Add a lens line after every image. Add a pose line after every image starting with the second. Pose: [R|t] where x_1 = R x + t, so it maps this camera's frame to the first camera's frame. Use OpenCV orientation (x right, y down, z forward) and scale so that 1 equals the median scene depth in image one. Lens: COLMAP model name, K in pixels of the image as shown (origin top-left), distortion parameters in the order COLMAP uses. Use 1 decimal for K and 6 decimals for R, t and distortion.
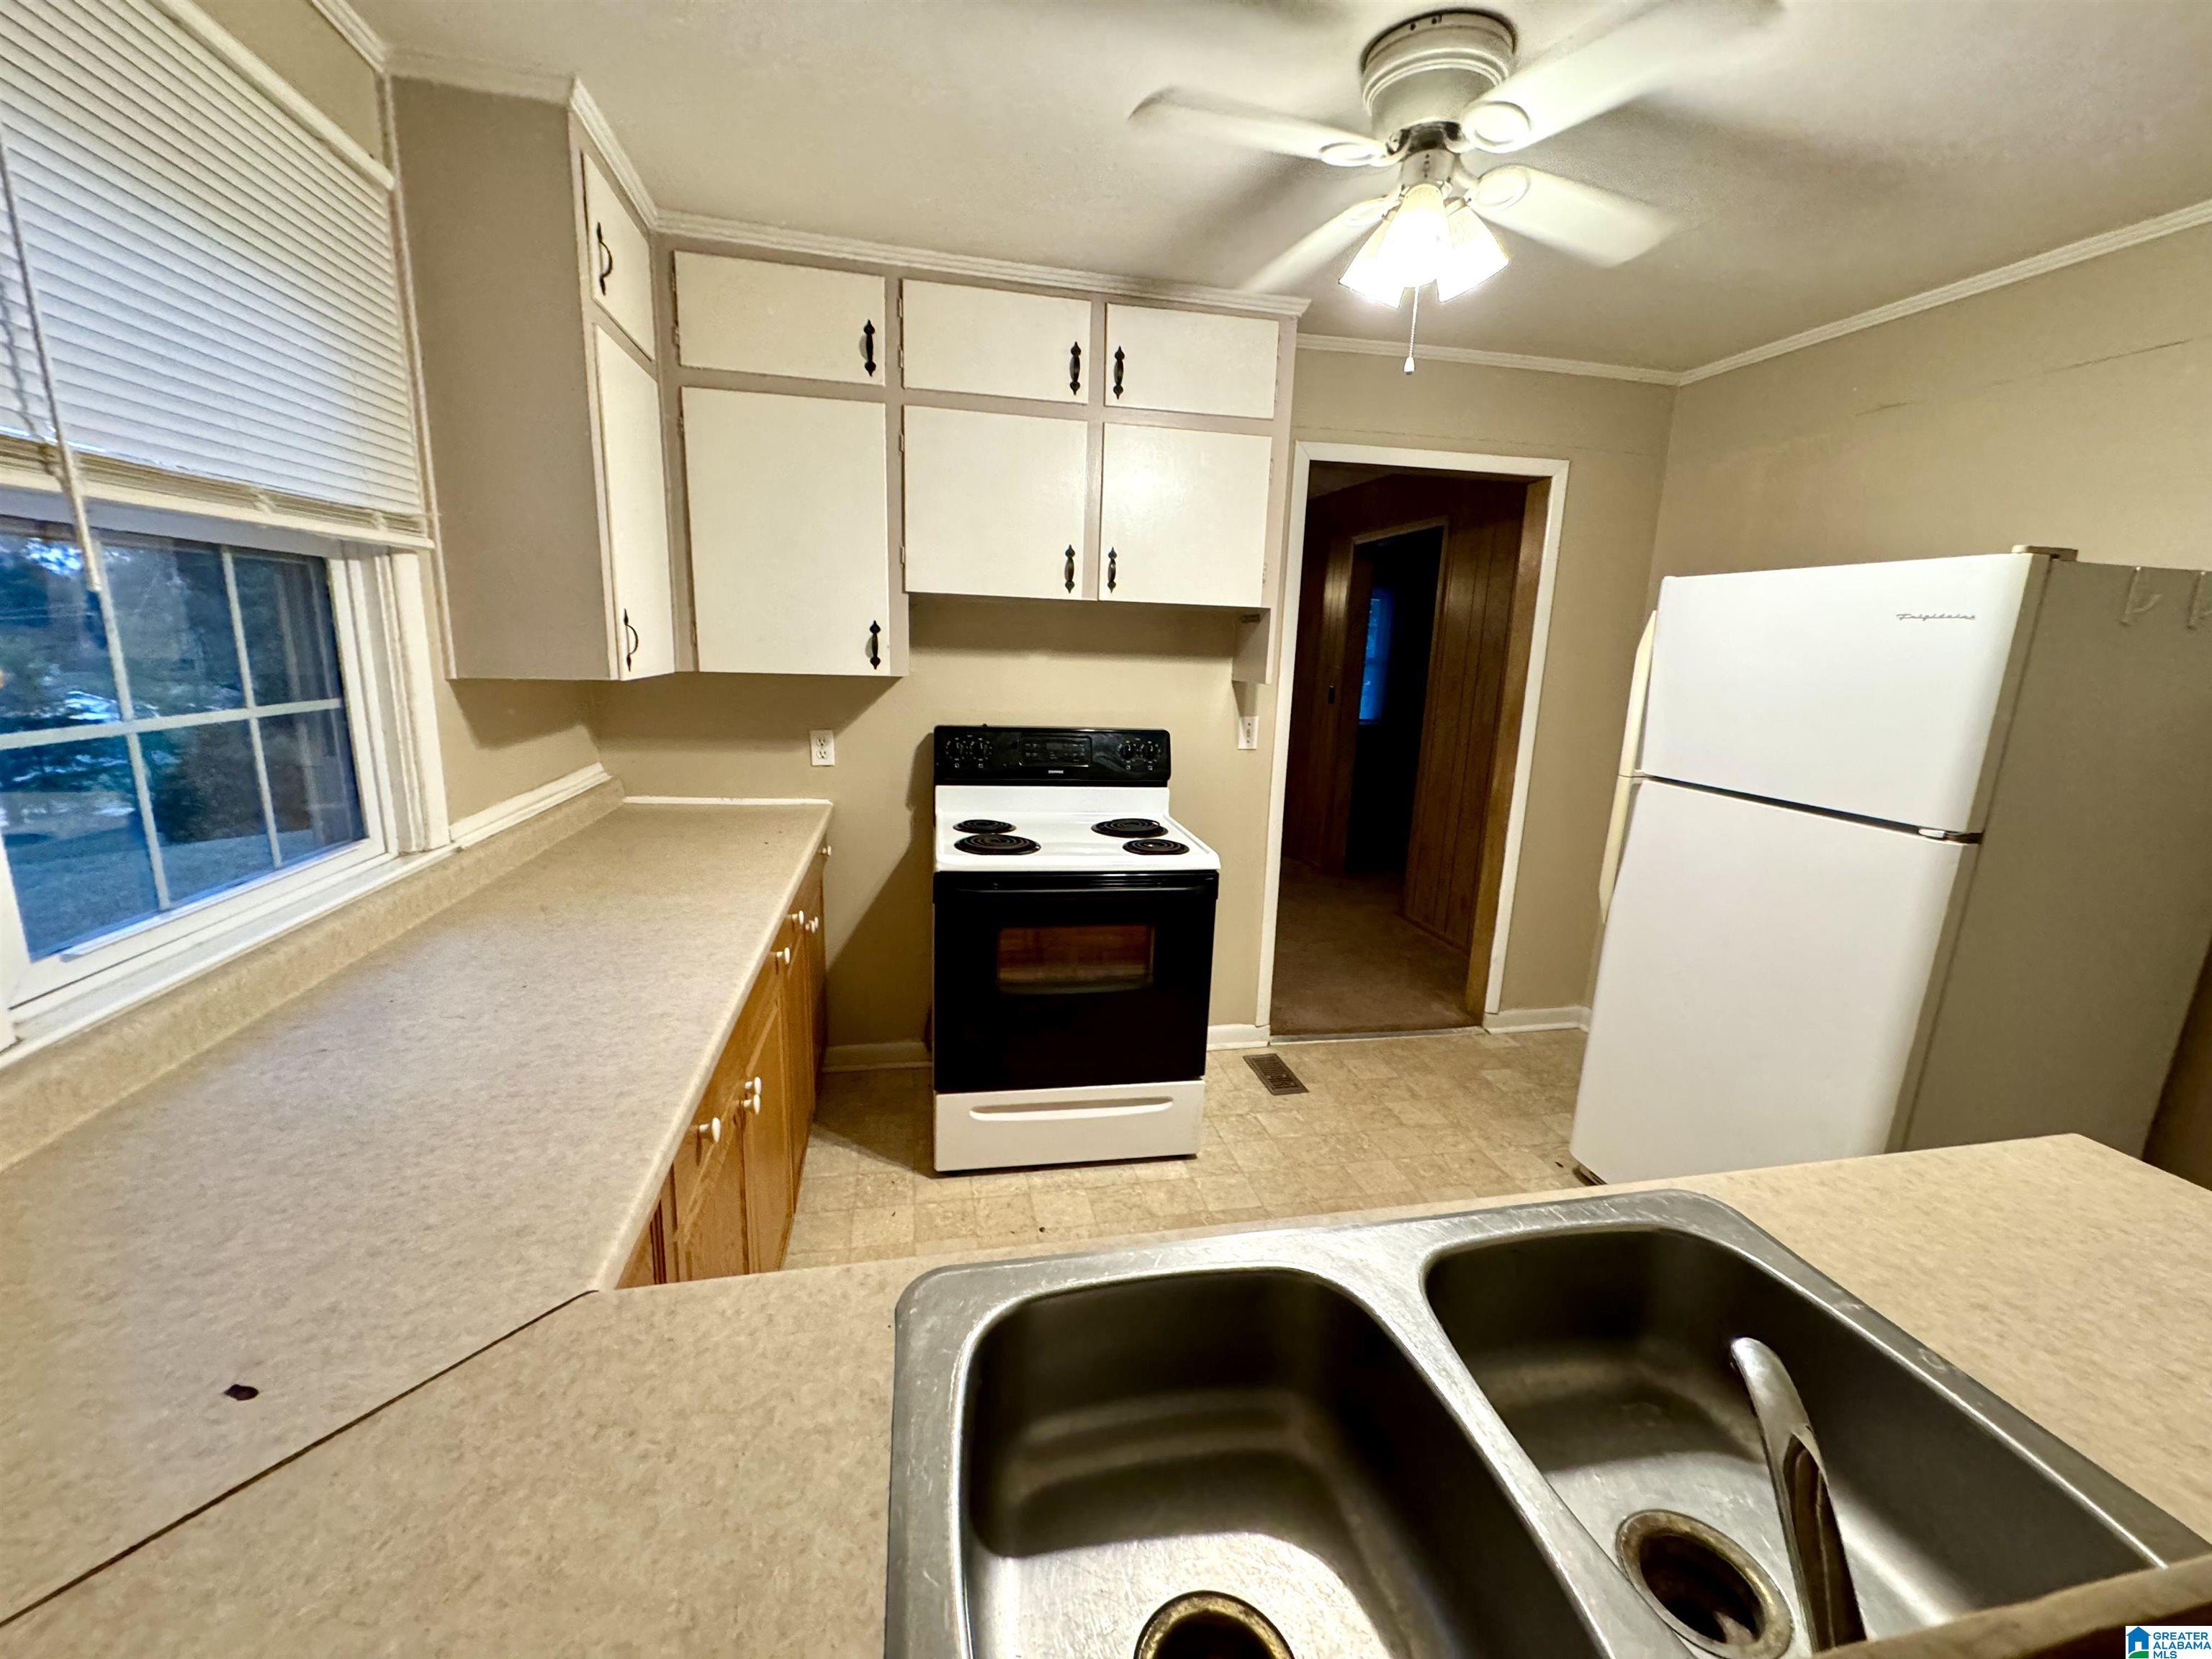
lens RADIAL K [[881.2, 0, 1106.1], [0, 881.2, 825.5], [0, 0, 1]] dist [0.000535, -0.000098]
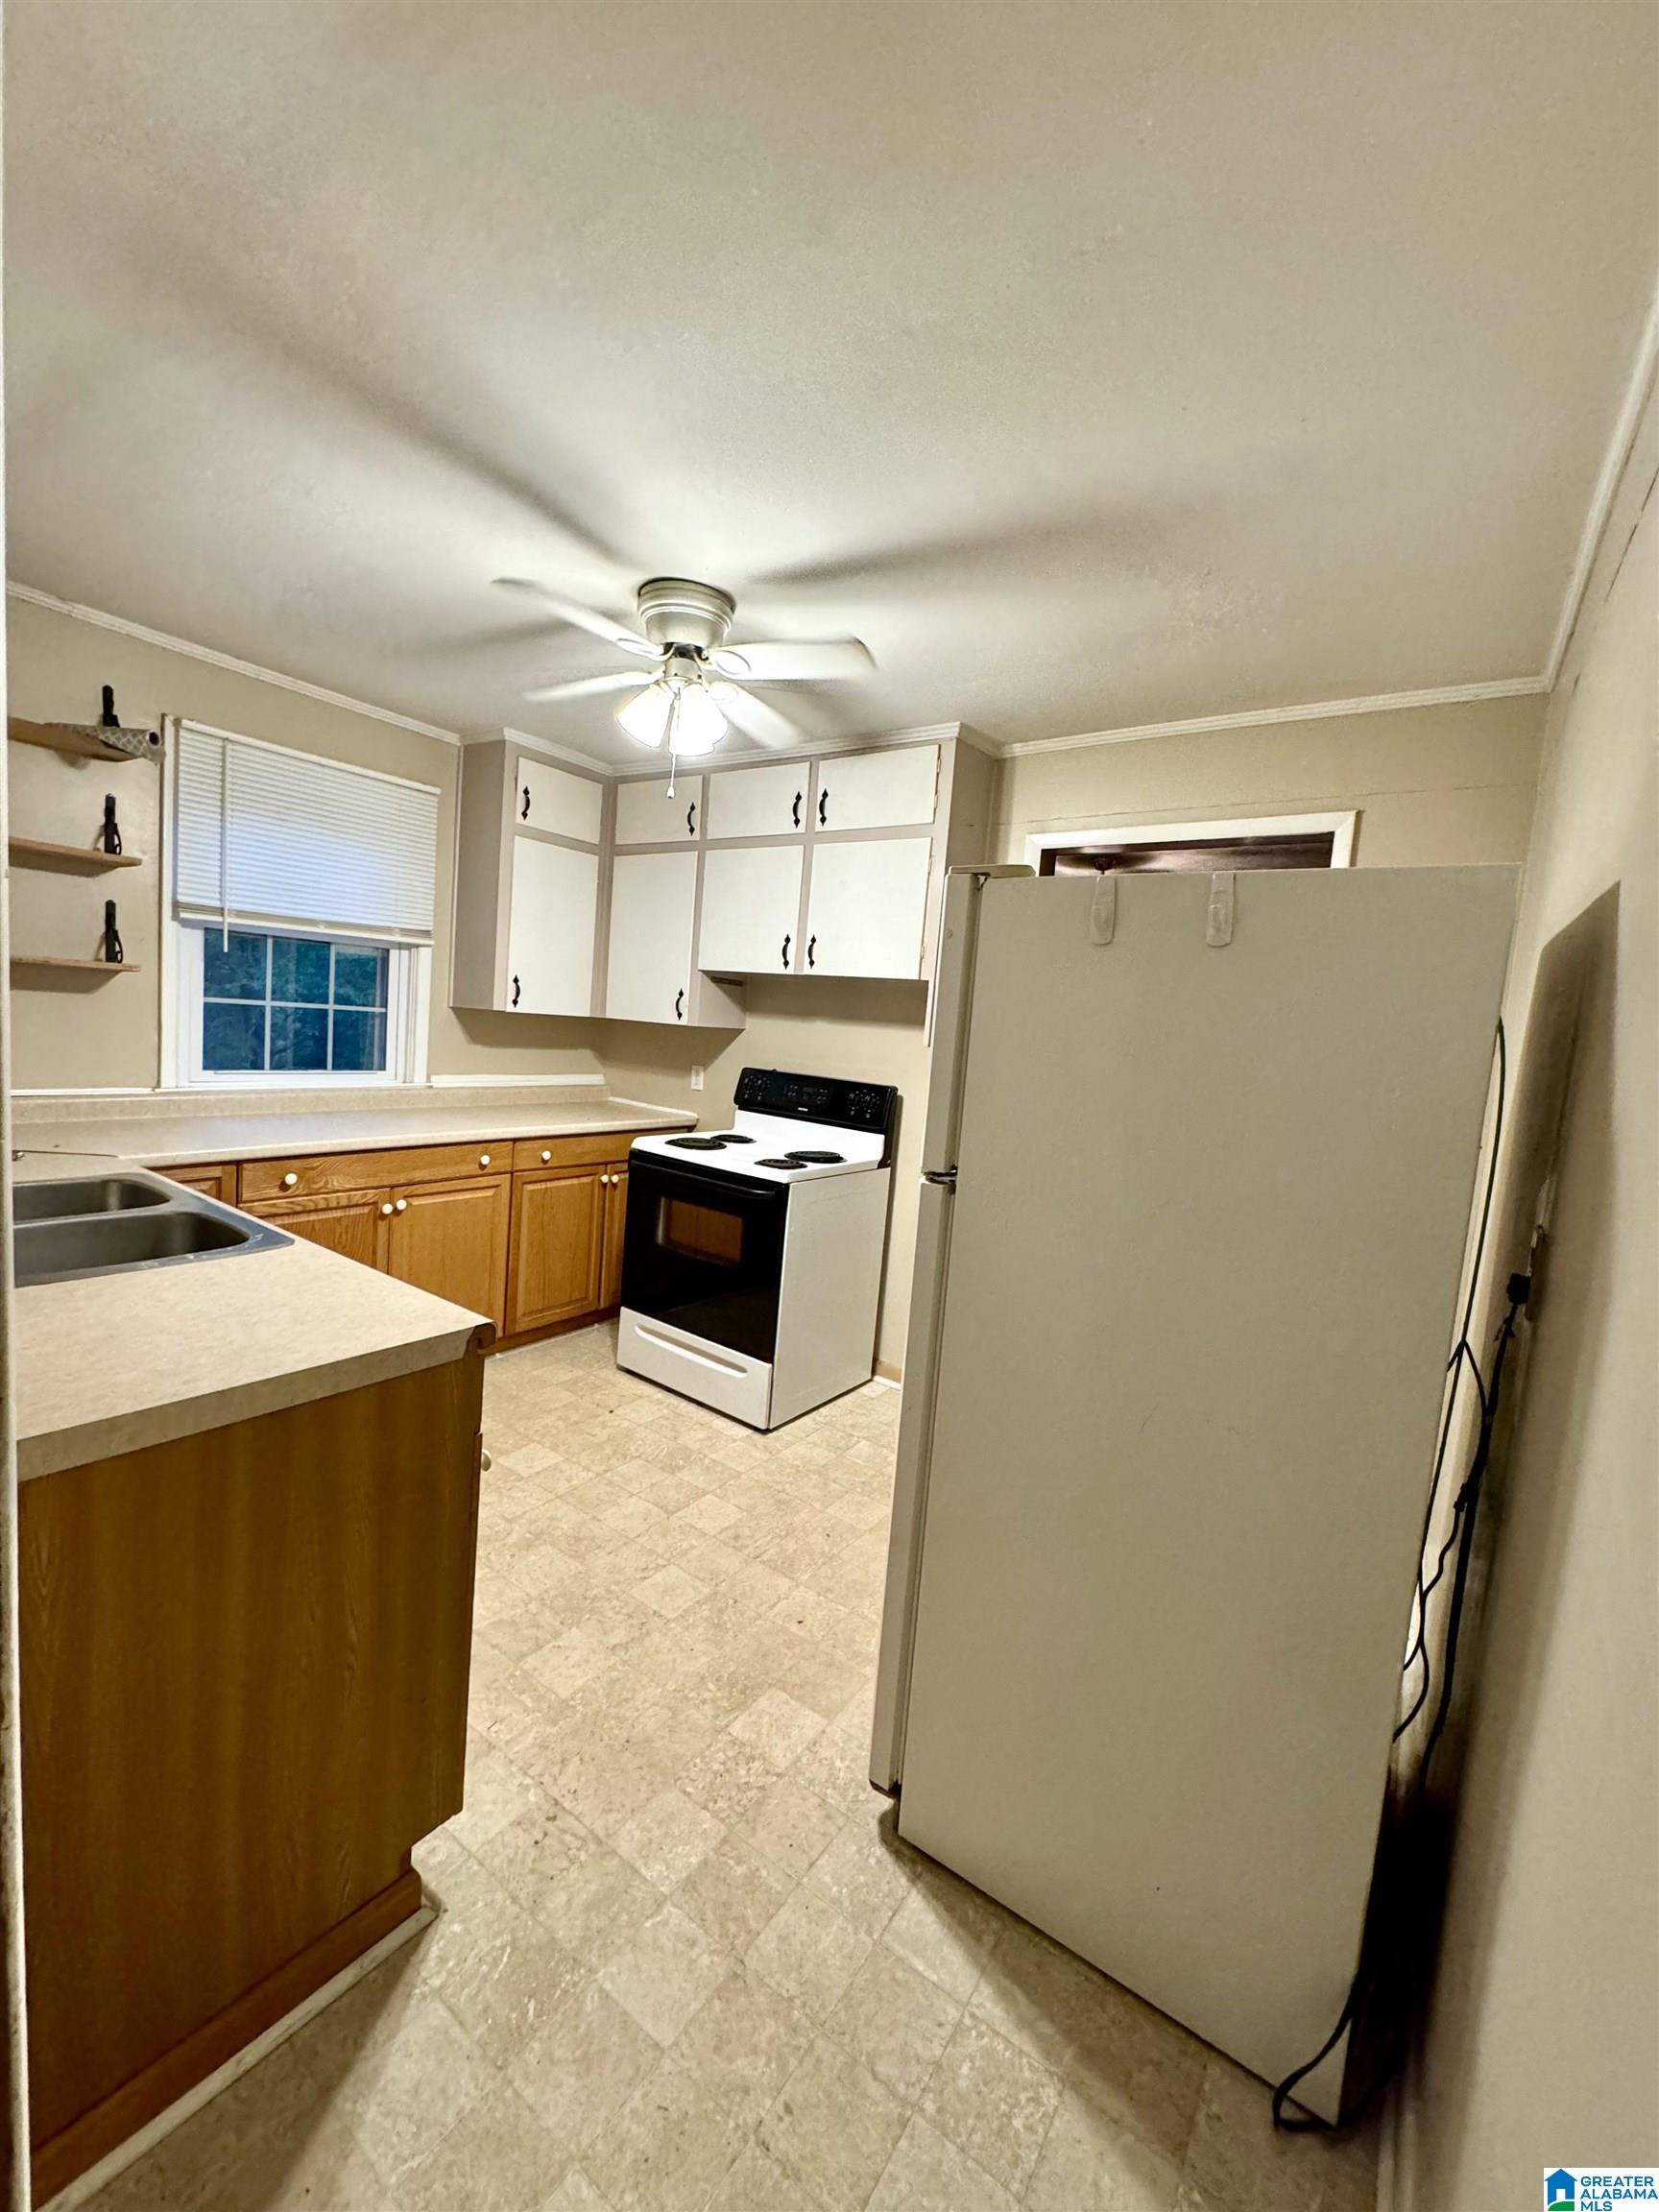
lens RADIAL K [[881.2, 0, 826.1], [0, 881.2, 1102.9], [0, 0, 1]] dist [0.000535, -0.000098]
pose [[0.683917, 0.090148, -0.723969, 1.020030], [-0.205332, 0.976008, -0.072441, 0.017102], [0.700069, 0.198197, 0.686019, 0.178873]]
